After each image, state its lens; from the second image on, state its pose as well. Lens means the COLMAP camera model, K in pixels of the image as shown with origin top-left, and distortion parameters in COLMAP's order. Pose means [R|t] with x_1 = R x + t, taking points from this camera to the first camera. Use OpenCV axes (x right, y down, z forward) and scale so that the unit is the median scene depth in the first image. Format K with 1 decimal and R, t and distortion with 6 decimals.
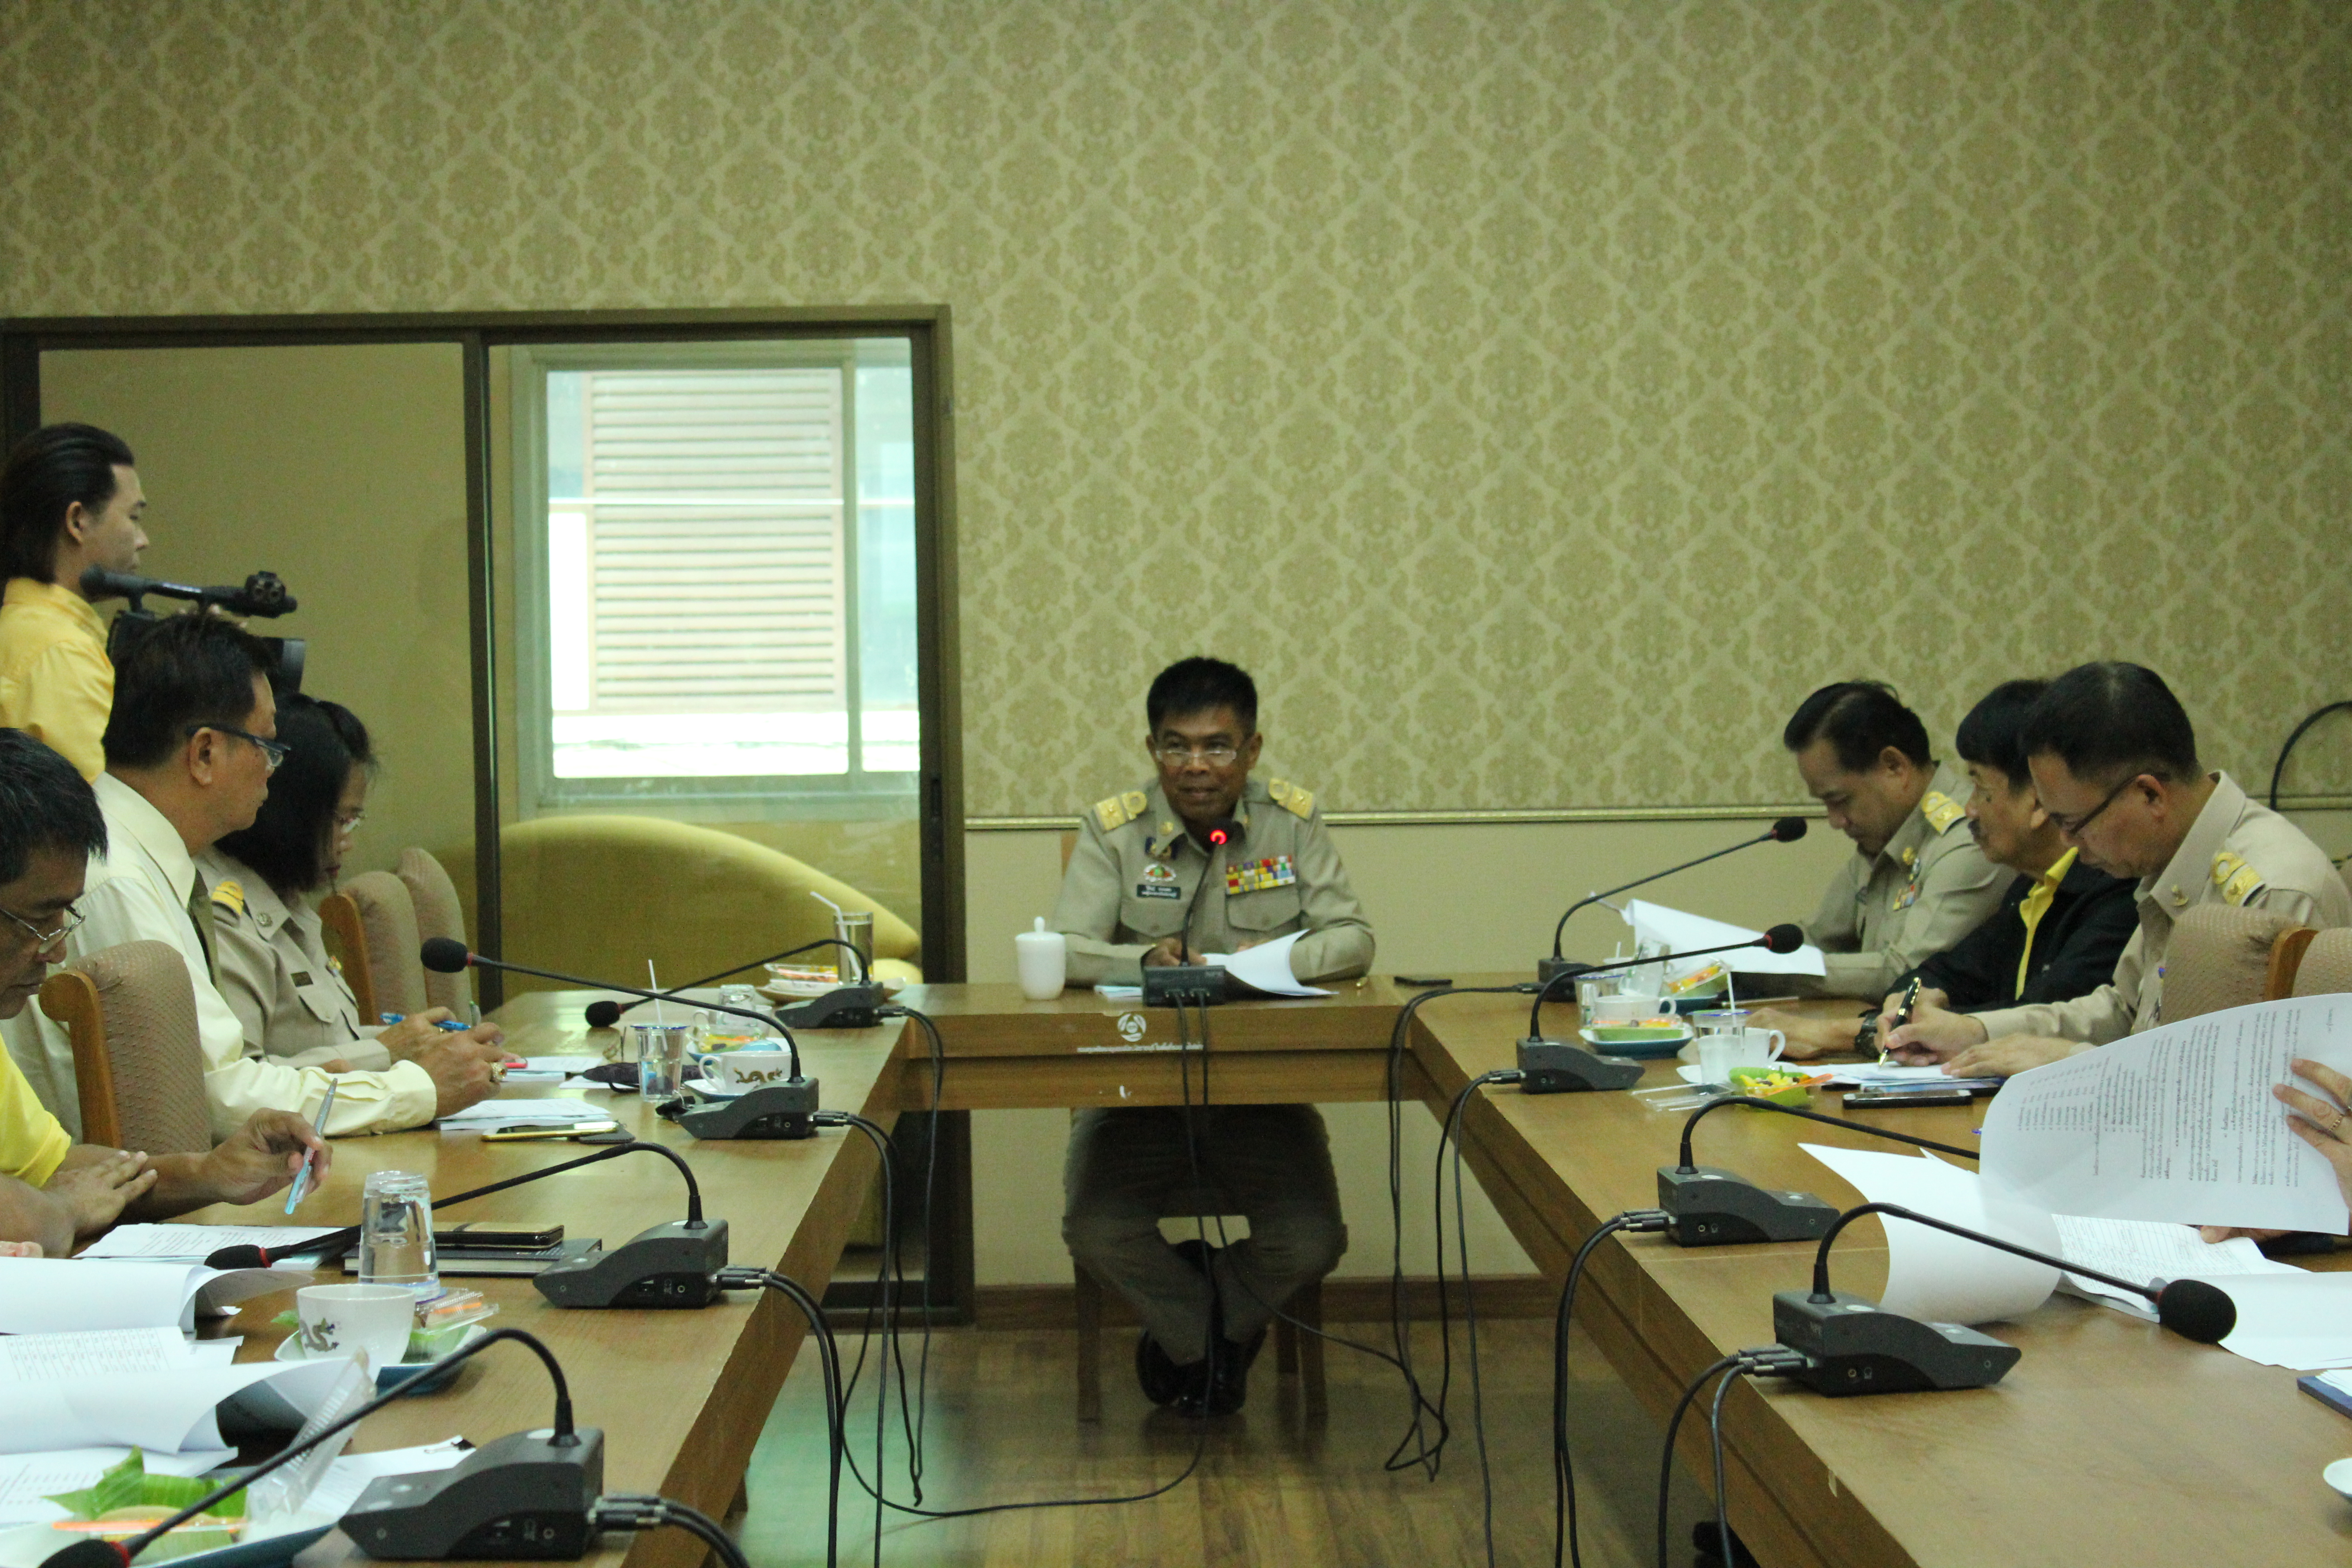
lens RADIAL K [[4599.1, 0, 1176.0], [0, 4599.1, 784.0], [0, 0, 1]] dist [0.036921, 0.298237]
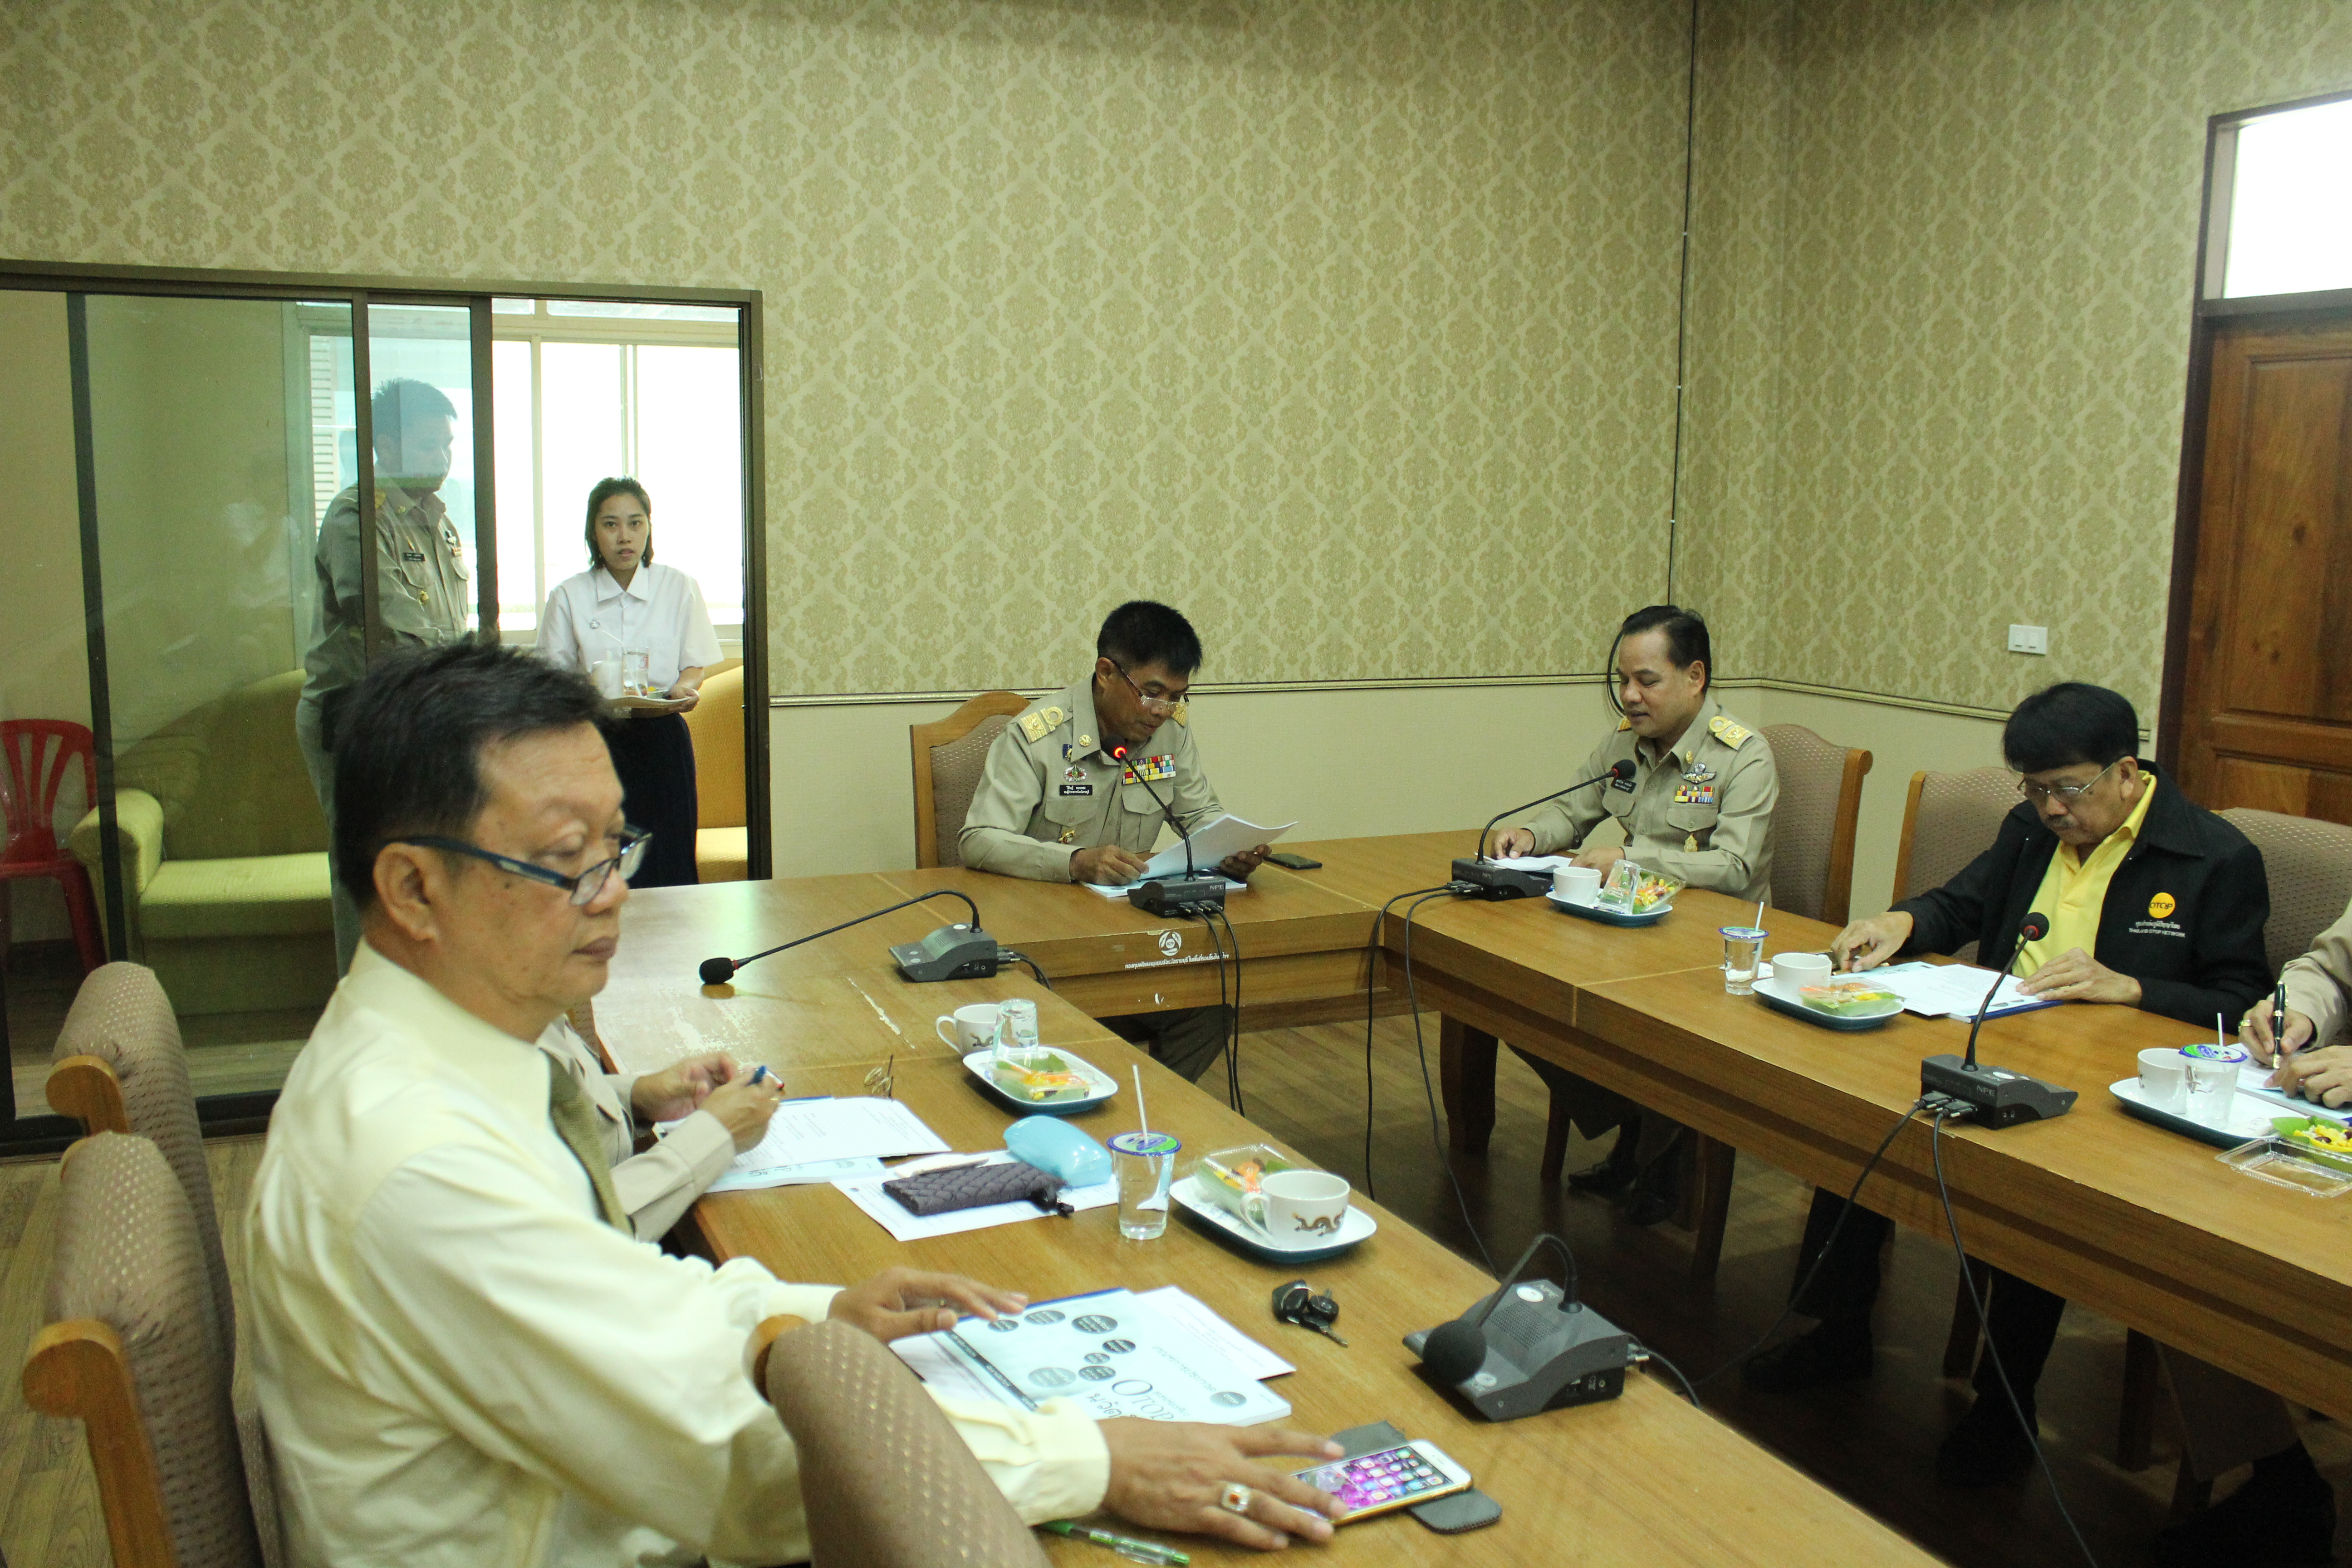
lens RADIAL K [[1961.9, 0, 1184.6], [0, 1961.9, 805.9], [0, 0, 1]] dist [-0.158733, 0.144799]
pose [[0.913660, -0.033236, 0.405118, -0.188967], [-0.019731, 0.991850, 0.125872, -0.038920], [-0.406000, -0.122998, 0.905558, 0.535867]]
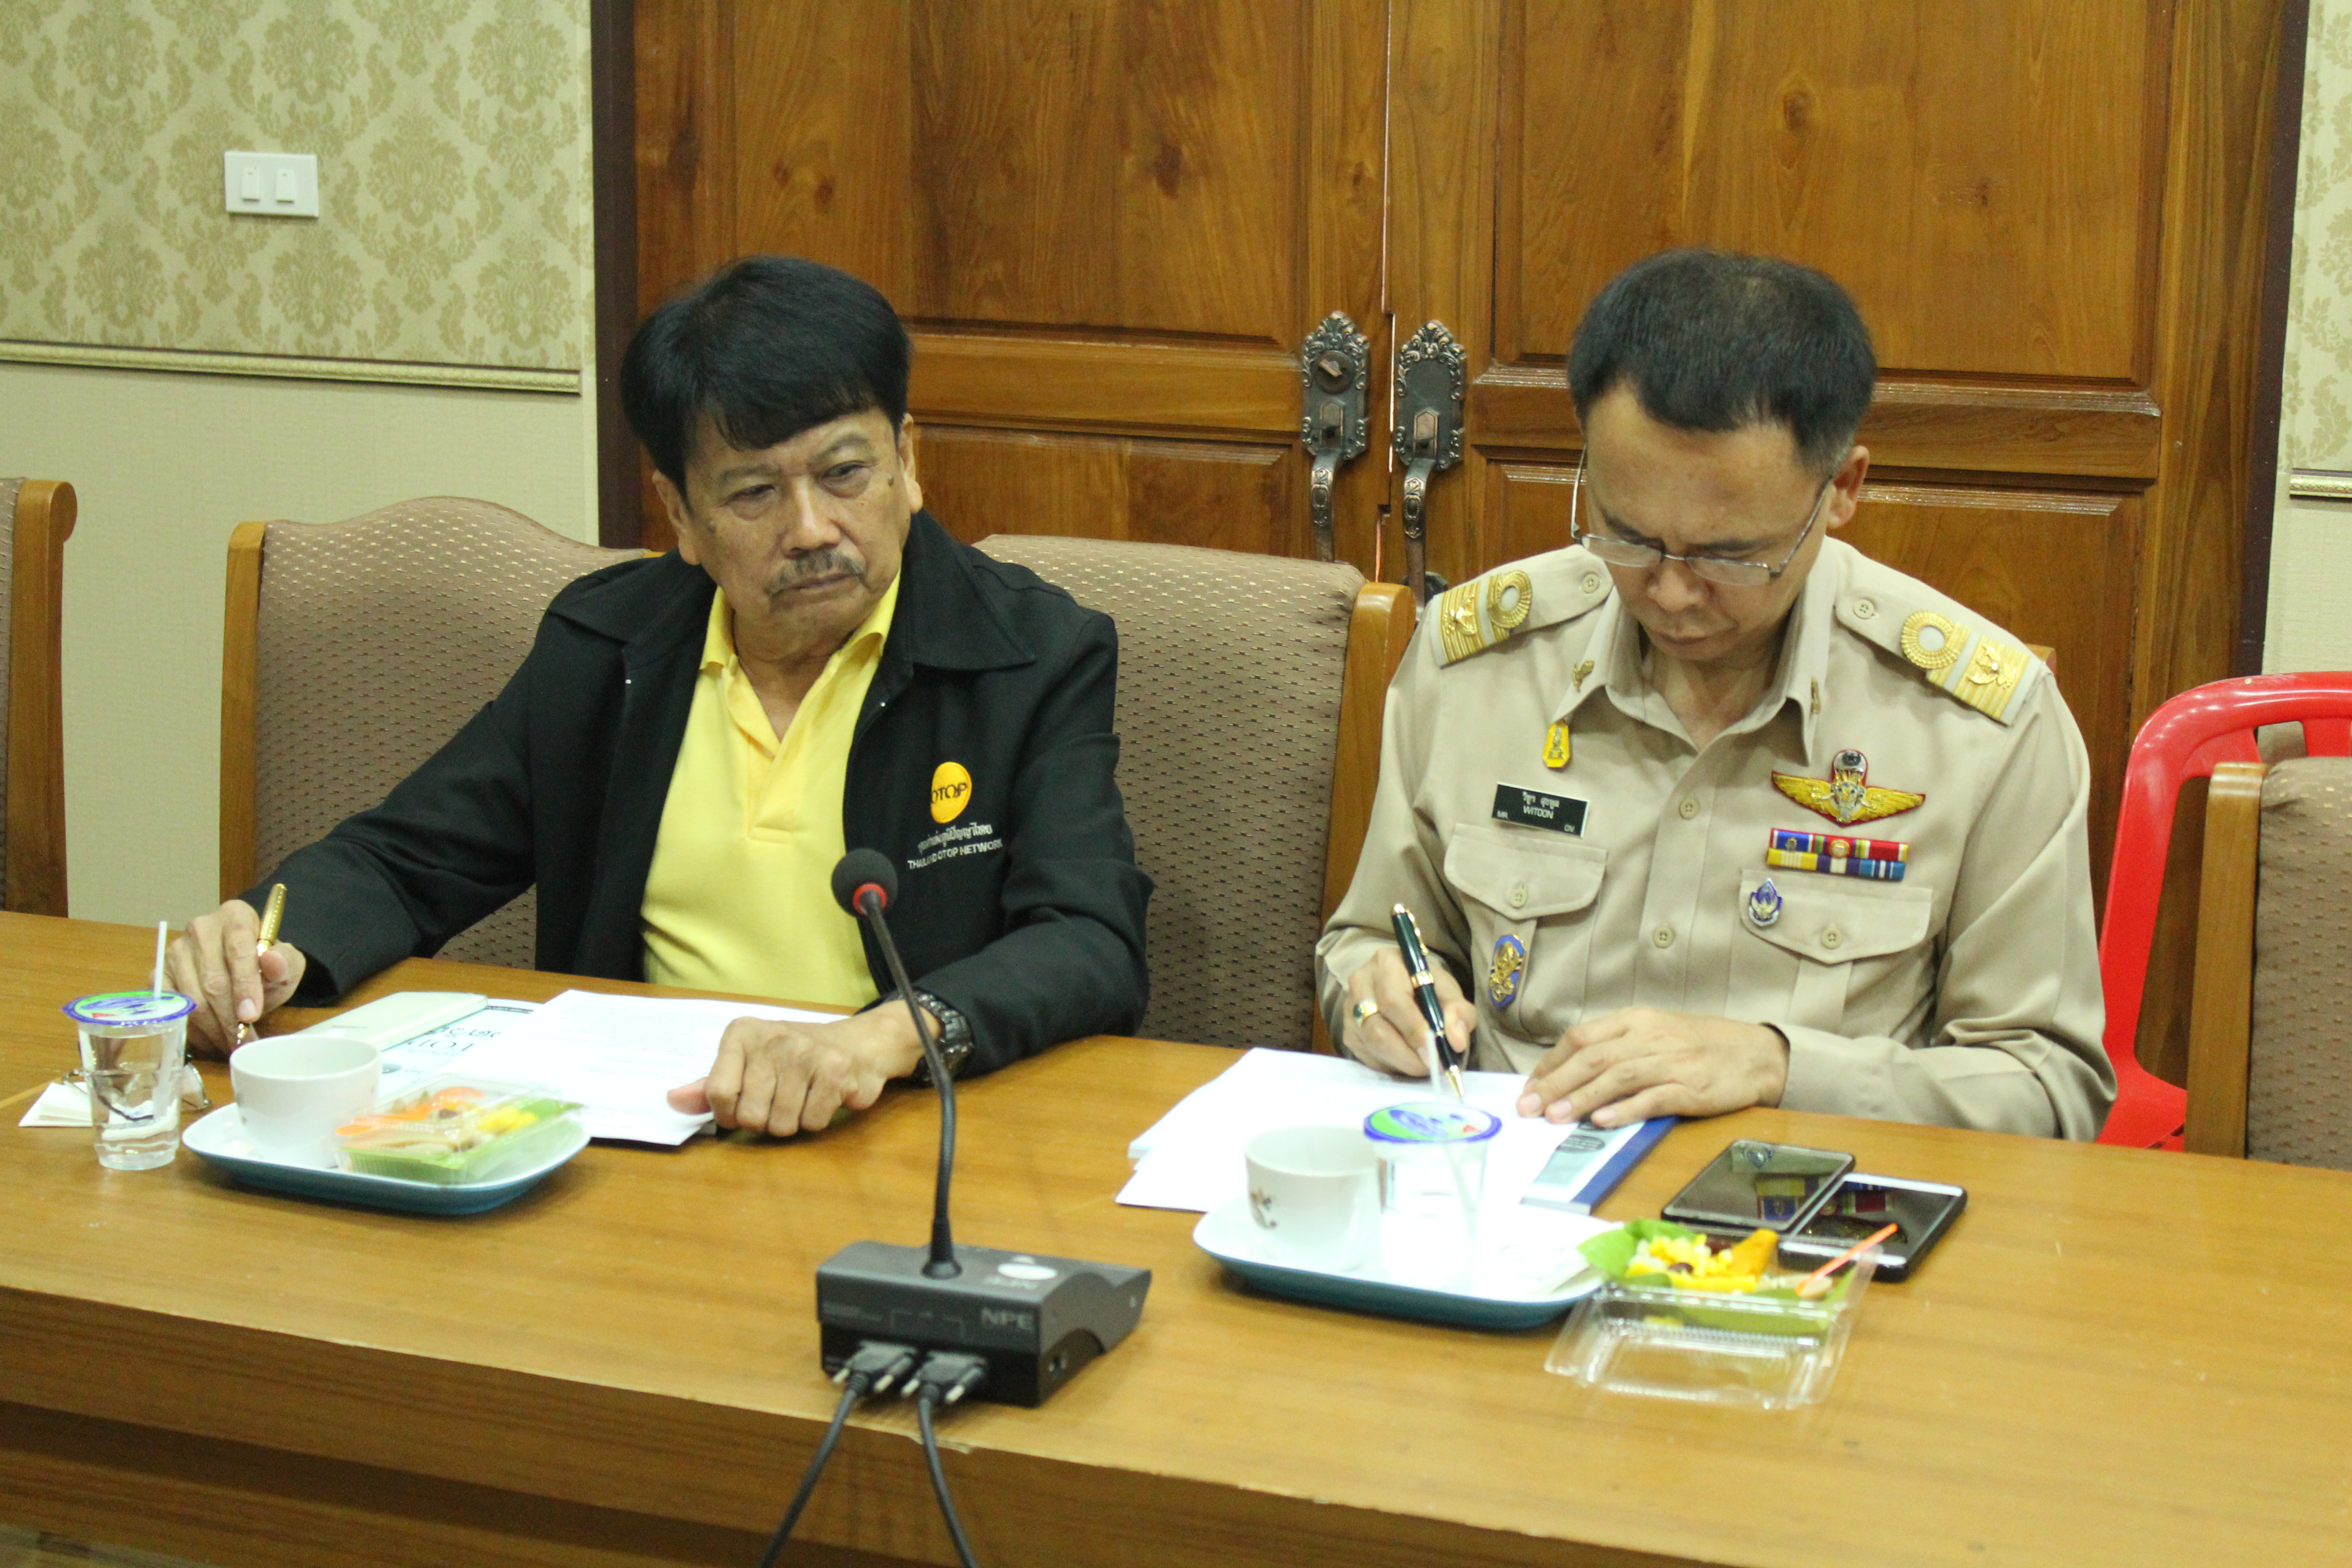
lens RADIAL K [[4158.4, 0, 1176.0], [0, 4158.4, 784.0], [0, 0, 1]] dist [-0.006209, 0.189972]
pose [[0.384757, -0.164968, 0.908156, -0.185937], [0.003612, 0.984160, 0.177244, -0.040280], [-0.923011, -0.064915, 0.379259, 0.649385]]
